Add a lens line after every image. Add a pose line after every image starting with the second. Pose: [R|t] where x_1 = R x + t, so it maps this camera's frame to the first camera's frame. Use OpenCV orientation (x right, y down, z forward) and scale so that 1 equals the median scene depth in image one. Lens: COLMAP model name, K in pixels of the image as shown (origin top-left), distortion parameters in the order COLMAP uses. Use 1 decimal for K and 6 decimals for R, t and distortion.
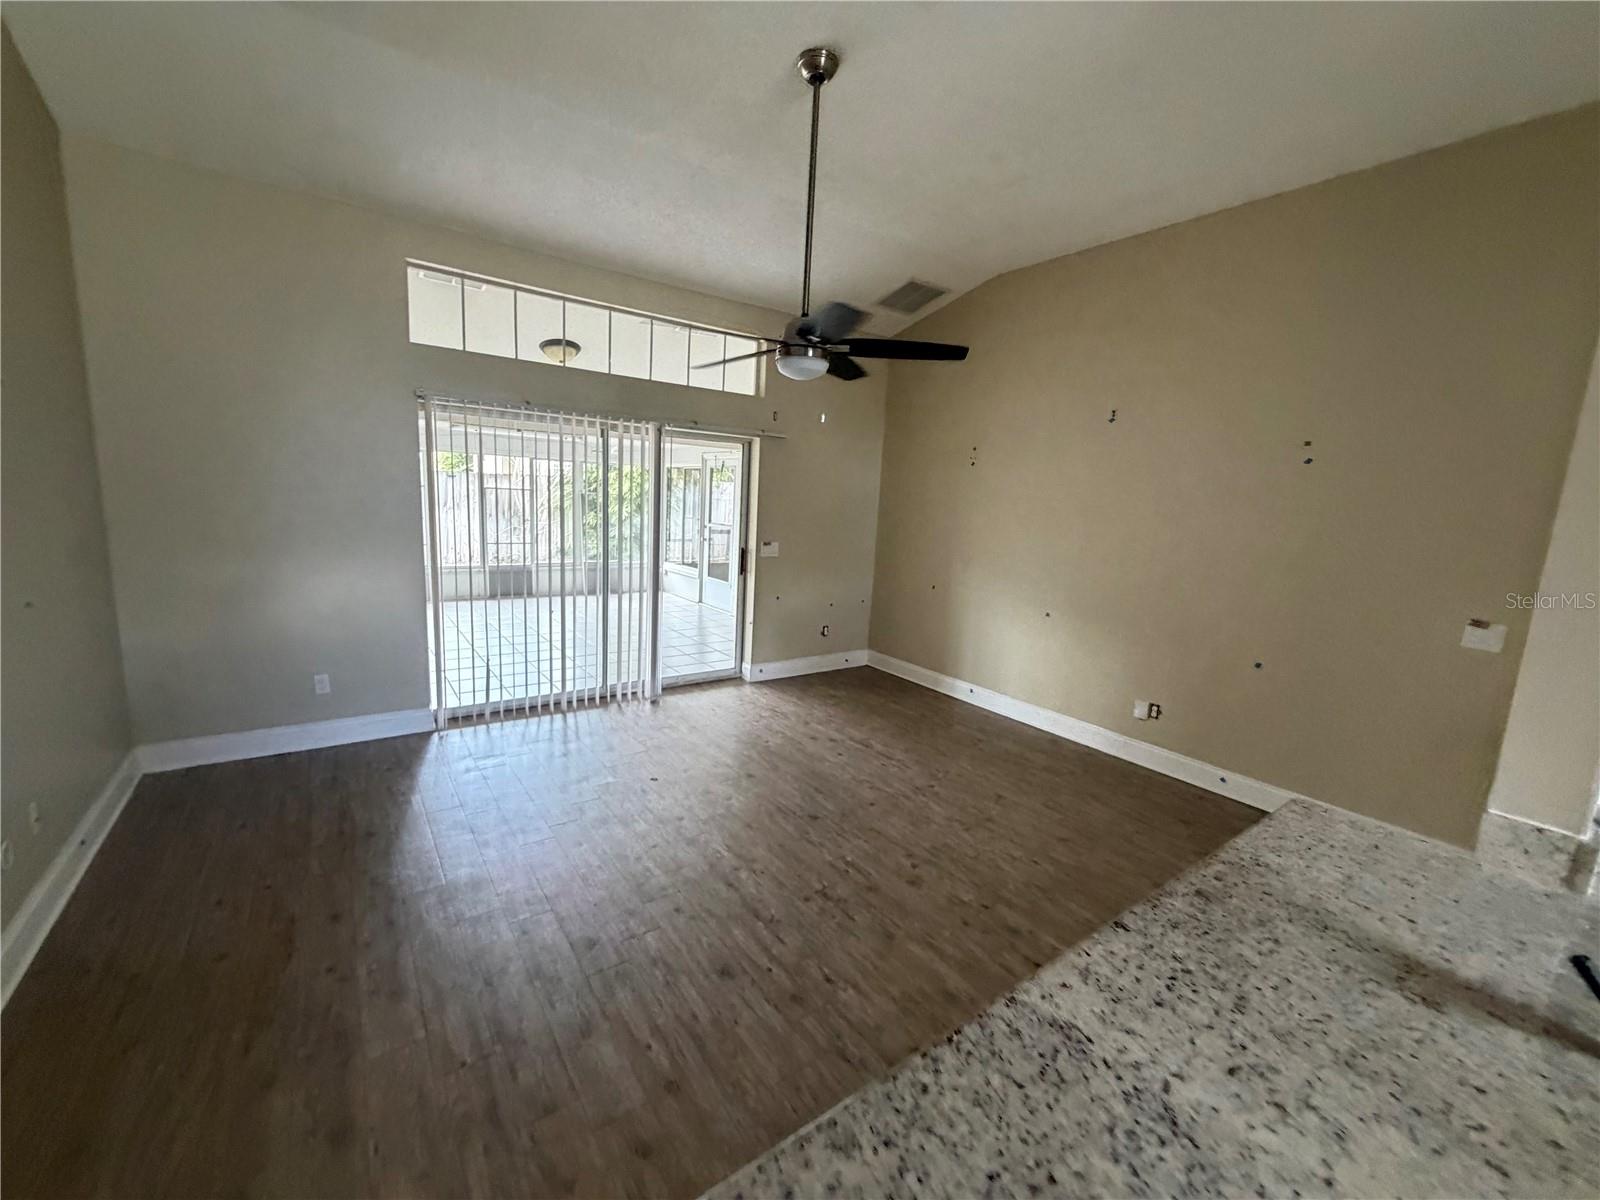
lens RADIAL K [[640.2, 0, 801.3], [0, 640.2, 597.3], [0, 0, 1]] dist [-0.000567, 0.000215]
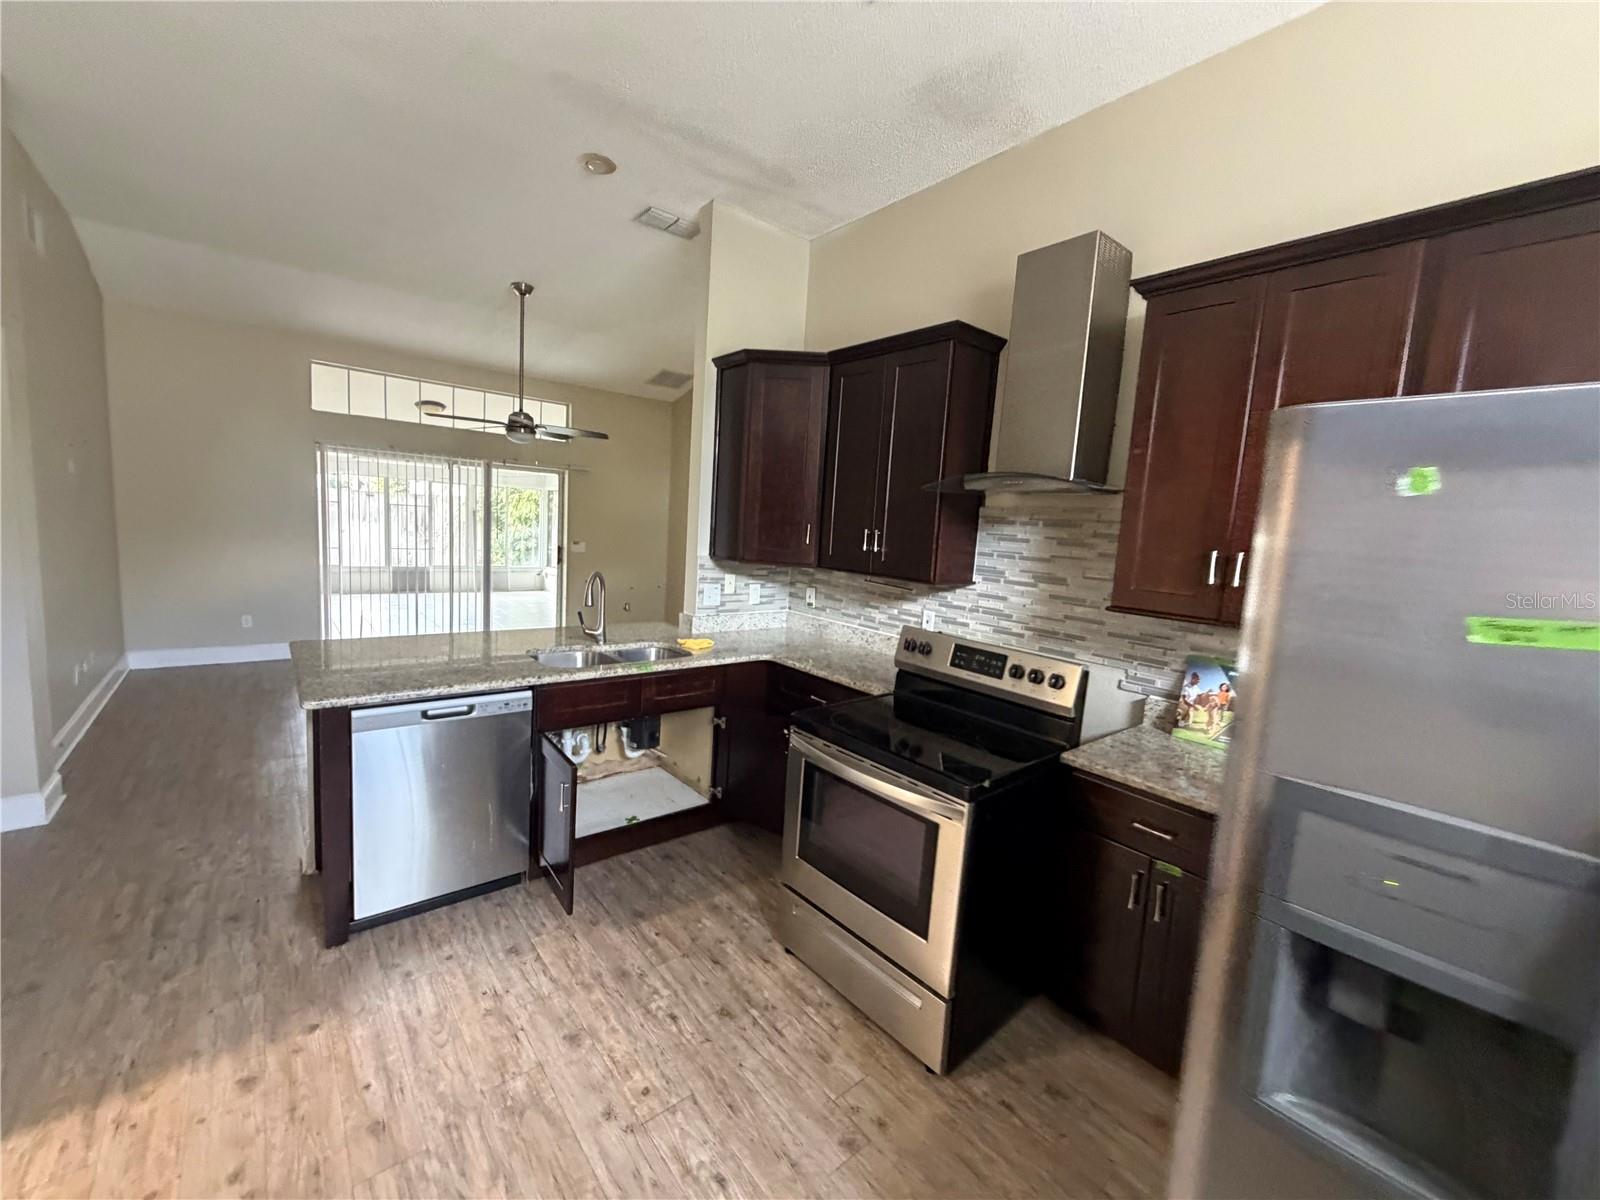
lens RADIAL K [[640.2, 0, 800.0], [0, 640.2, 600.5], [0, 0, 1]] dist [-0.000567, 0.000215]
pose [[0.997549, 0.006594, 0.069654, 0.359834], [-0.003859, 0.999219, -0.039330, 0.103445], [-0.069859, 0.038965, 0.996796, -0.481603]]
